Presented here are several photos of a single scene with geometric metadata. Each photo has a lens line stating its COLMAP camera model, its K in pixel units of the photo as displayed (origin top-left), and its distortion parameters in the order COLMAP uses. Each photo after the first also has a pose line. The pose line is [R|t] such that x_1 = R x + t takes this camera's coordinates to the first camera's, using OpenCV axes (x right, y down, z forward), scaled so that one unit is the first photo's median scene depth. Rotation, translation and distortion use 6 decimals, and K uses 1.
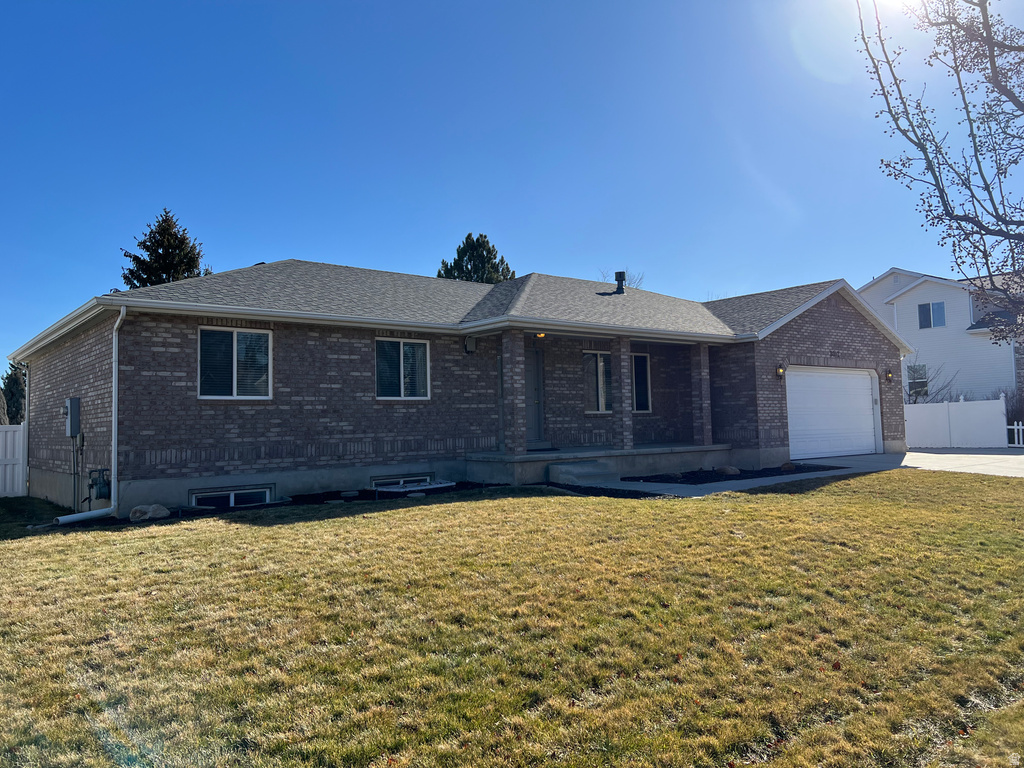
lens RADIAL K [[774.4, 0, 509.2], [0, 774.4, 383.4], [0, 0, 1]] dist [0.102662, -0.000949]
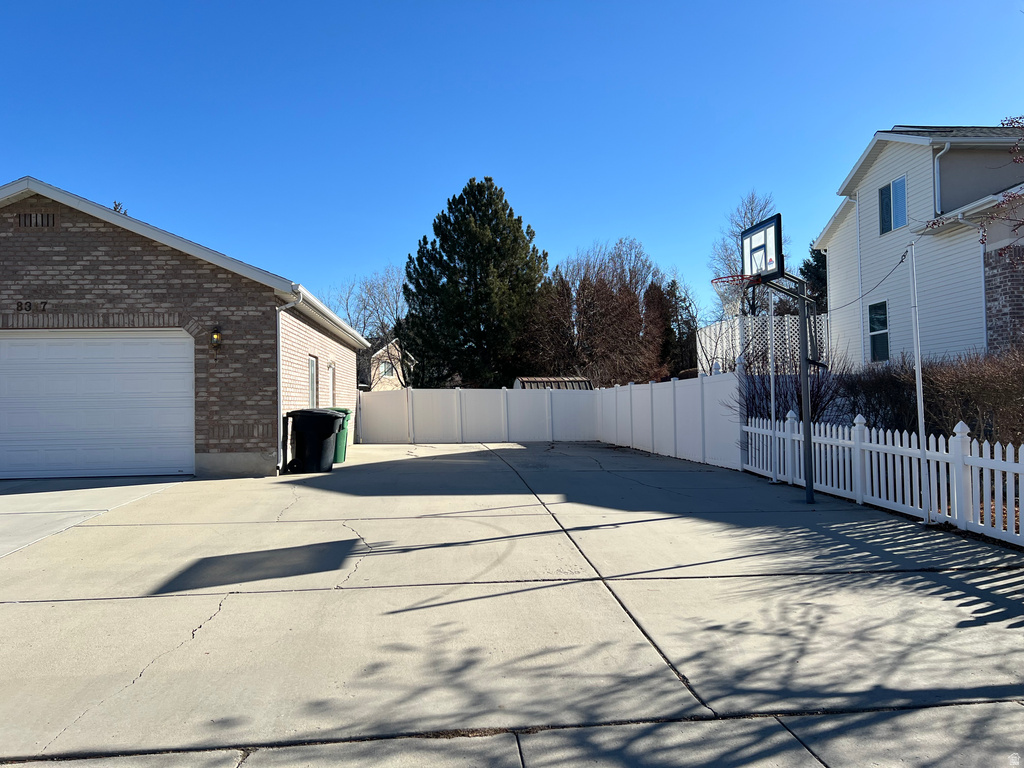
lens RADIAL K [[774.4, 0, 509.2], [0, 774.4, 383.4], [0, 0, 1]] dist [0.102662, -0.000949]
pose [[0.828450, -0.007723, -0.560010, 0.608875], [0.029972, 0.999083, 0.030561, 0.007019], [0.559261, -0.042103, 0.827922, 0.419206]]
